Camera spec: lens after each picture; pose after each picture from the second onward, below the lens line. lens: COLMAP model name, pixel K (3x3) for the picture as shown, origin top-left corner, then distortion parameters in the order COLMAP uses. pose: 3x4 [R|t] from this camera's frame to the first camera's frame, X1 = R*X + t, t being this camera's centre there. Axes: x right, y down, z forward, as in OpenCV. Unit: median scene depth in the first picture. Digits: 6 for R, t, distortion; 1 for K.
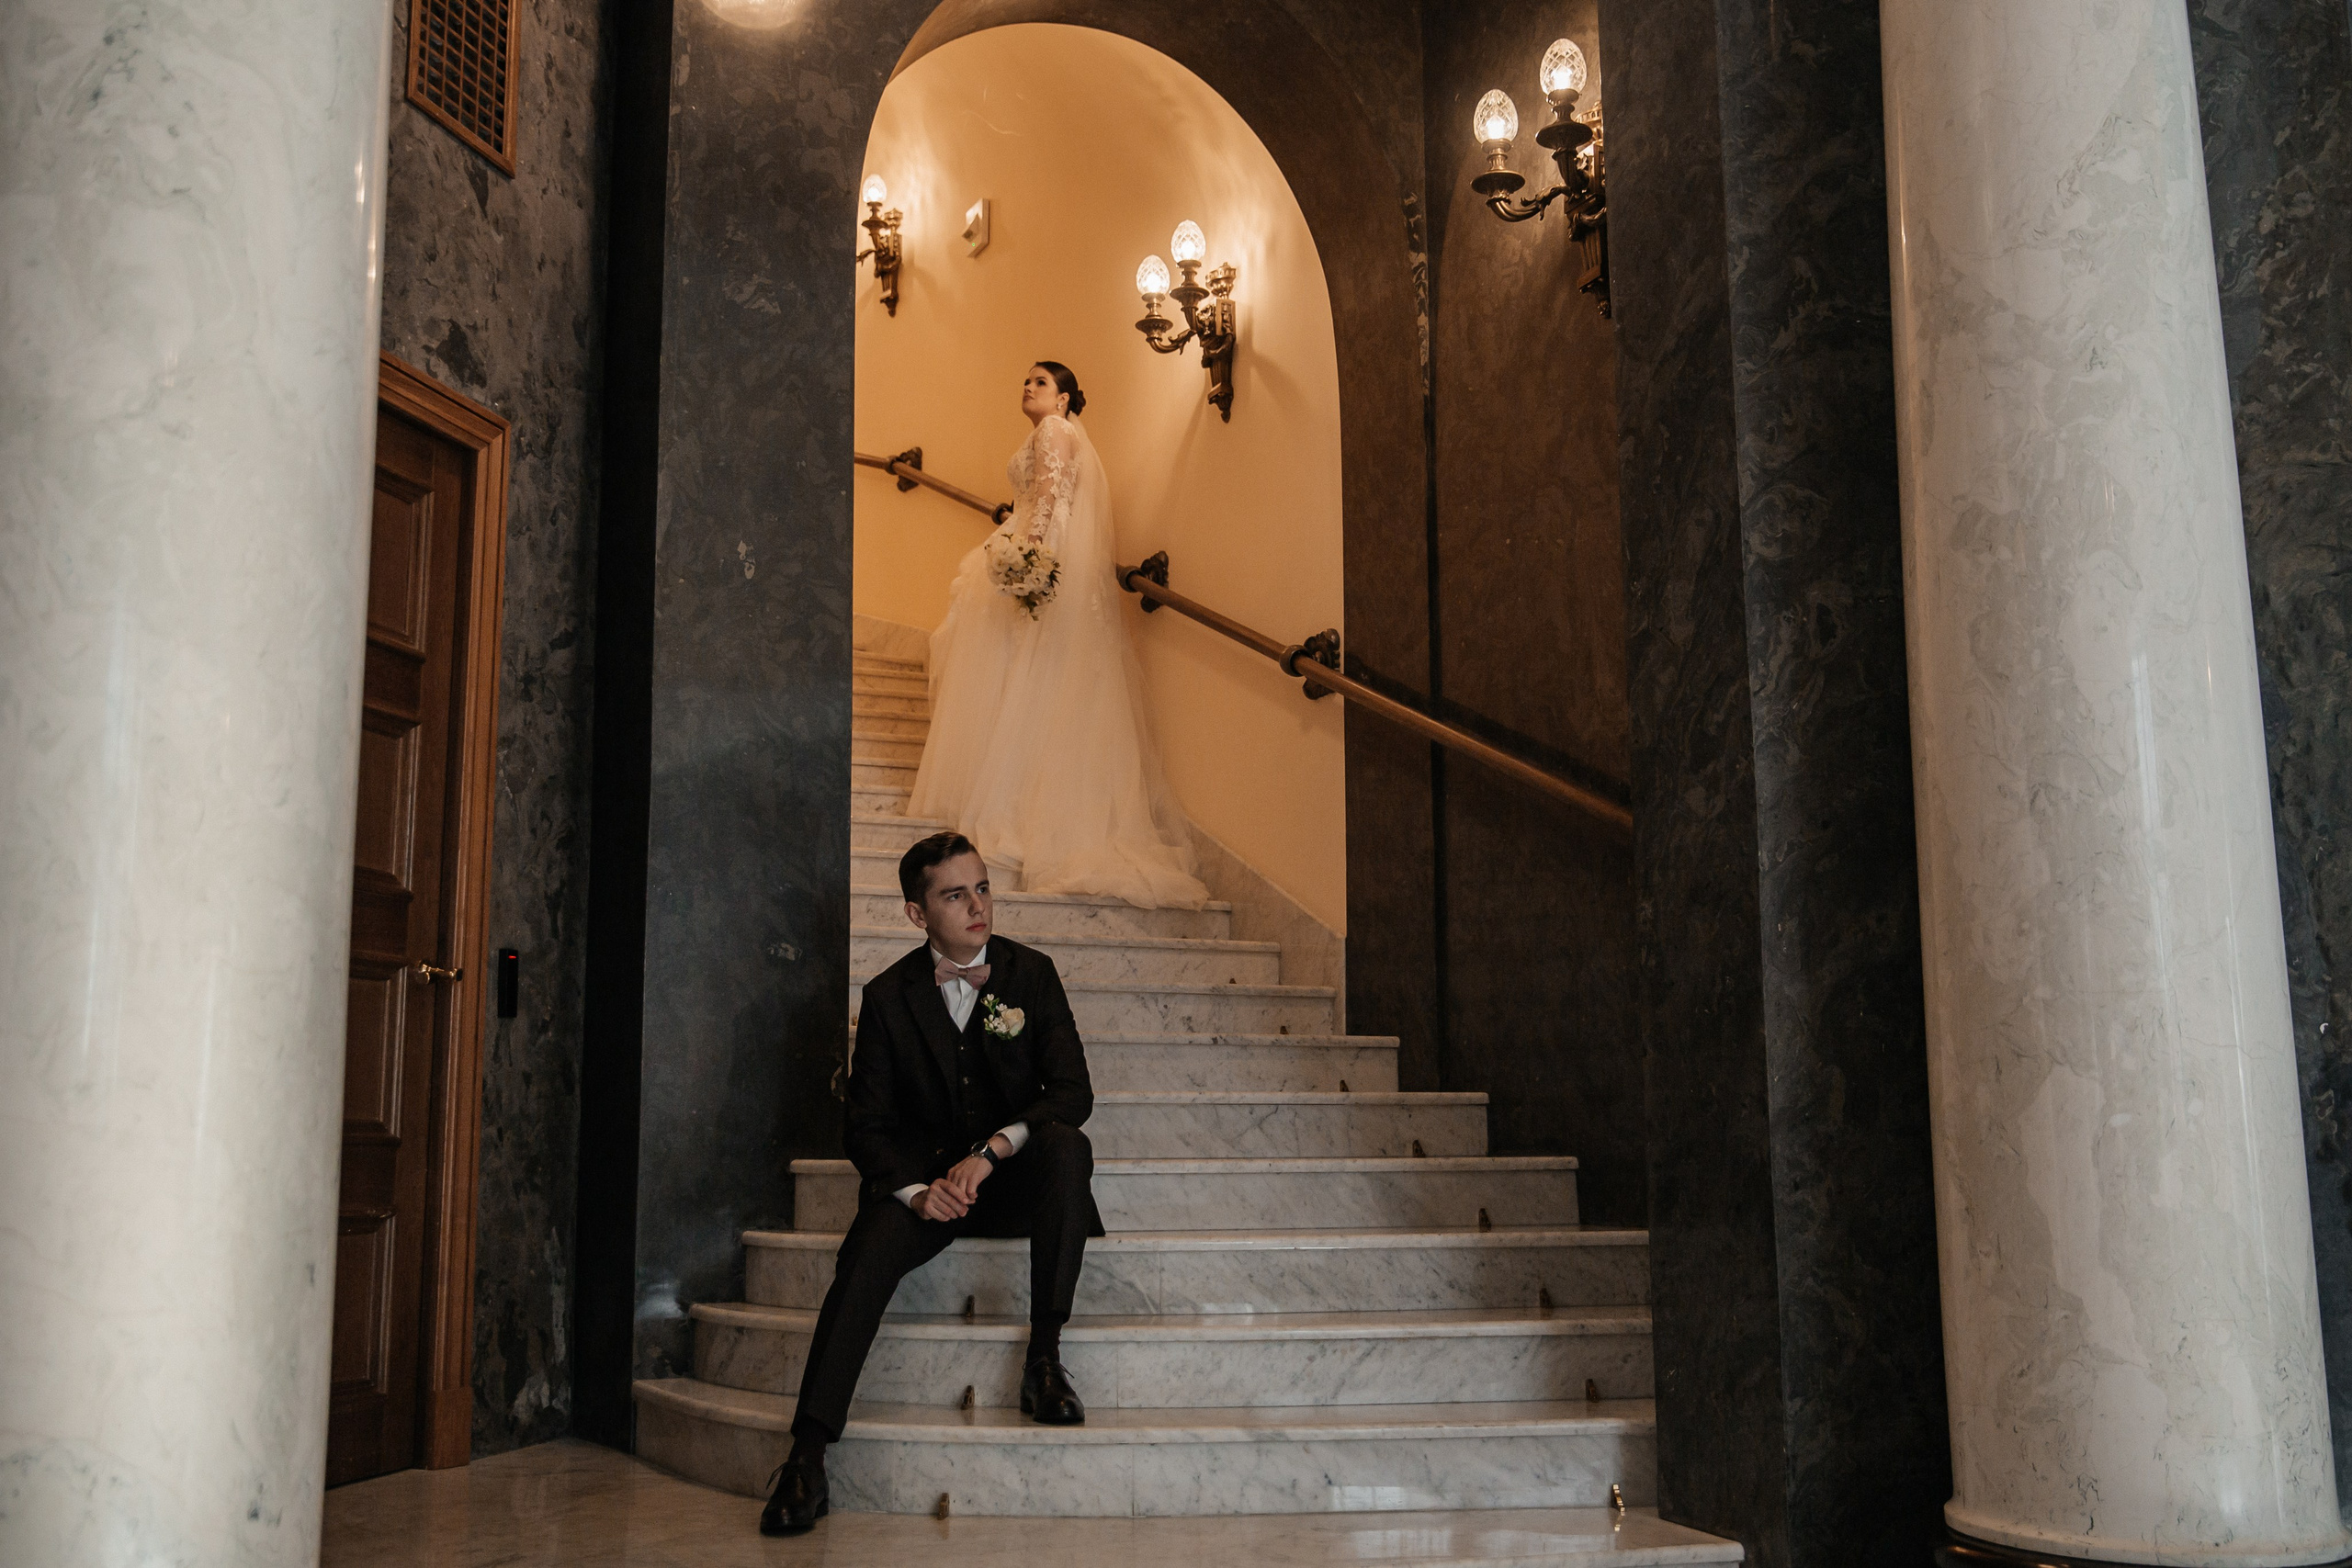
lens RADIAL K [[2189.1, 0, 1113.6], [0, 2189.1, 783.0], [0, 0, 1]] dist [-0.014212, 0.000871]
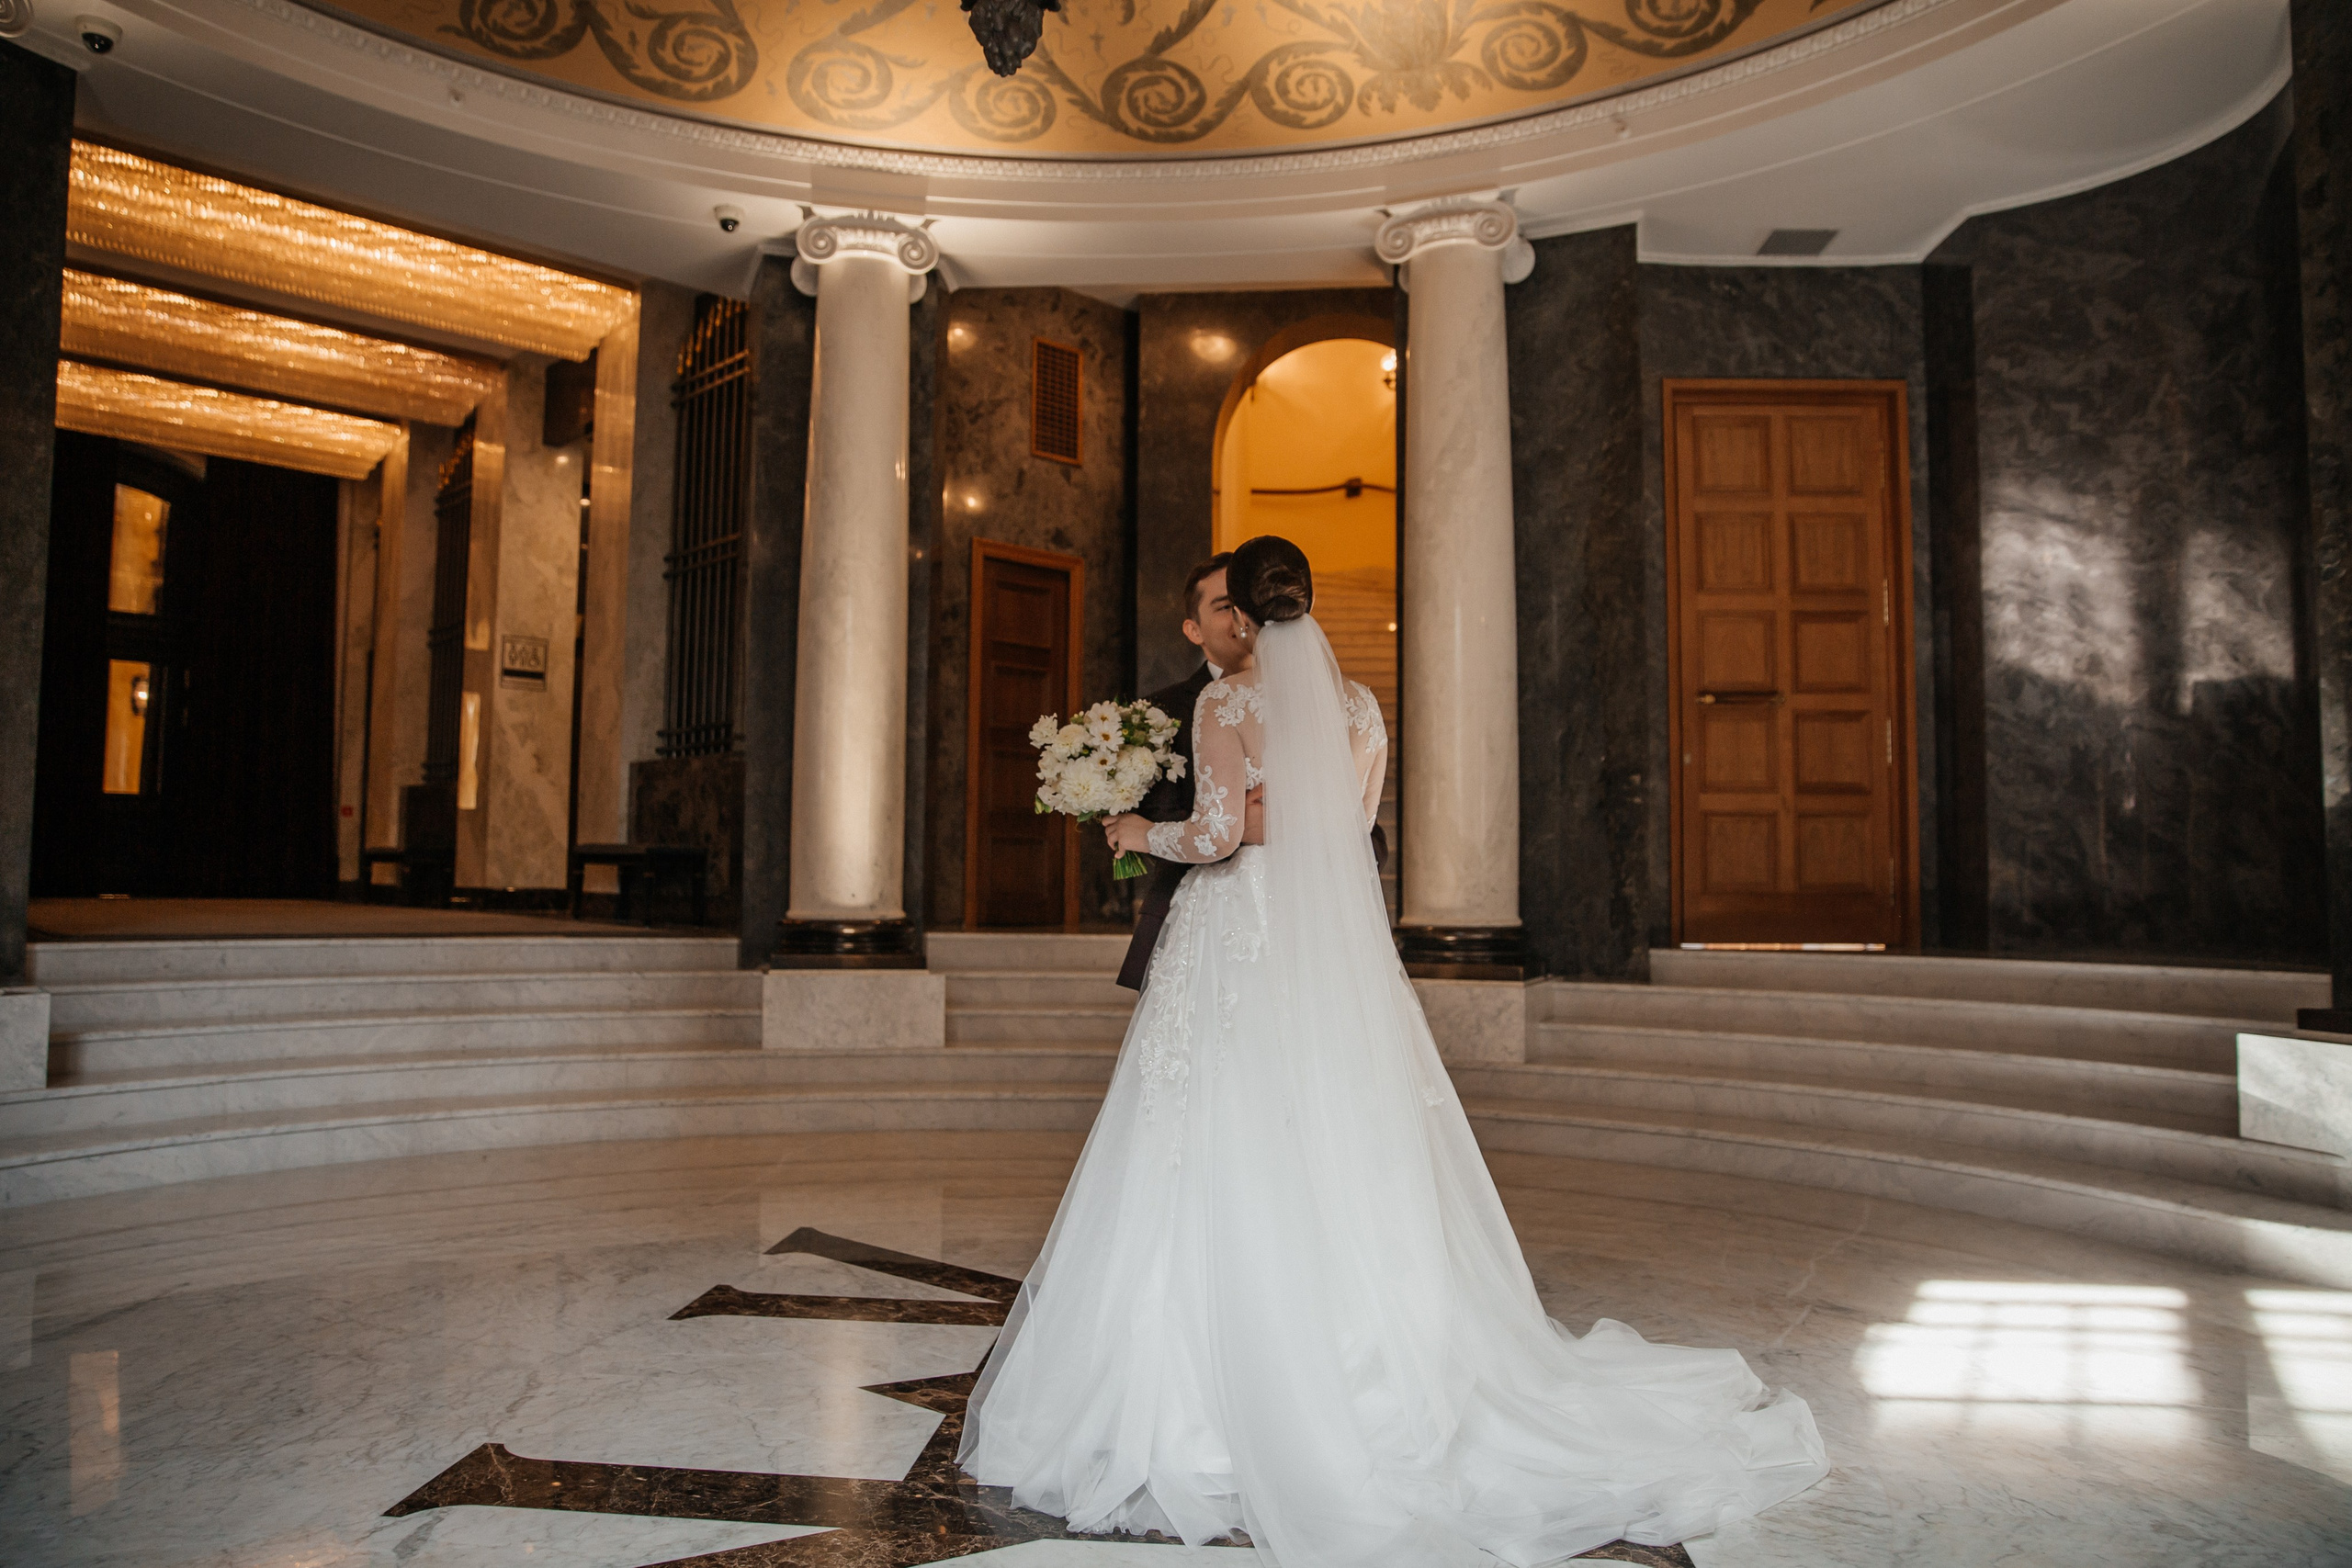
lens RADIAL K [[1601.3, 0, 1167.7], [0, 1601.3, 782.5], [0, 0, 1]] dist [-0.113391, 0.082870]
pose [[0.873358, -0.019891, -0.486673, 0.804685], [0.066841, 0.994607, 0.079298, -0.037655], [0.482471, -0.101785, 0.869978, -0.742871]]
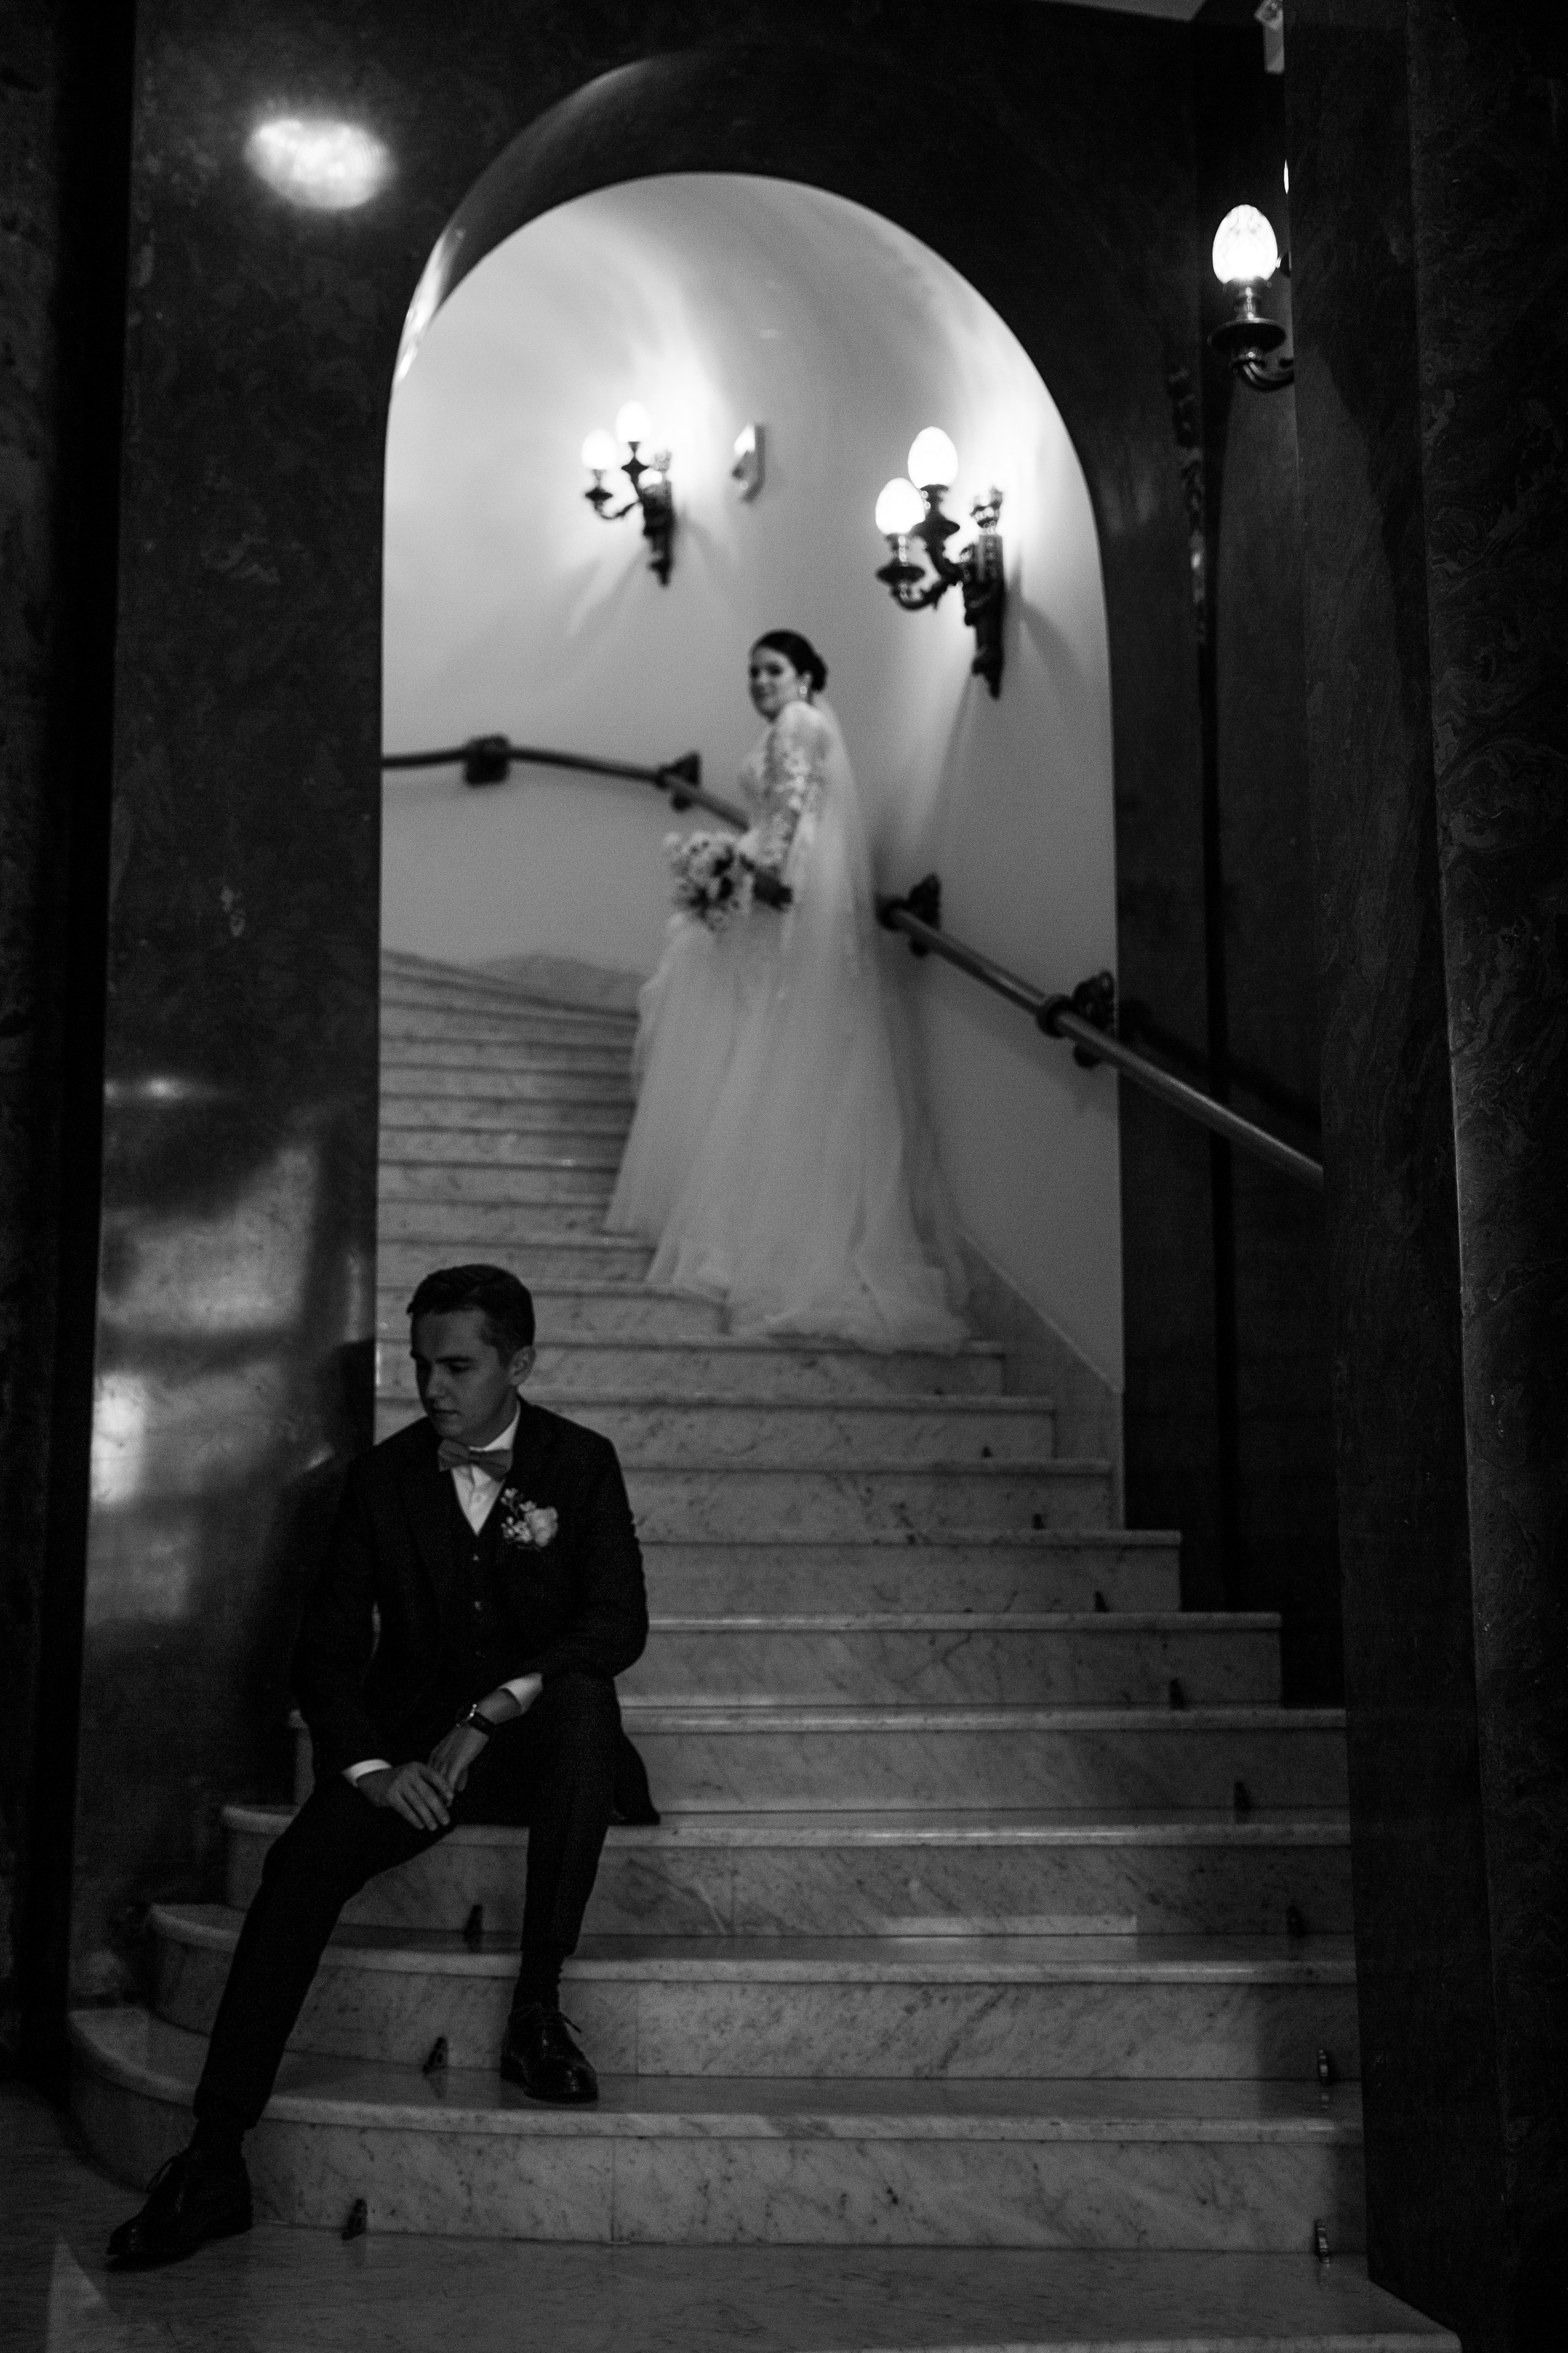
lens RADIAL K [[2715.3, 0, 762.3], [0, 2715.3, 1151.6], [0, 0, 1]] dist [0.048044, 0.034806]
pose [[0.987228, -0.026968, -0.157012, 0.166630], [0.025962, 0.999627, -0.008450, -0.006733], [0.157181, 0.004265, 0.987561, 0.105860]]
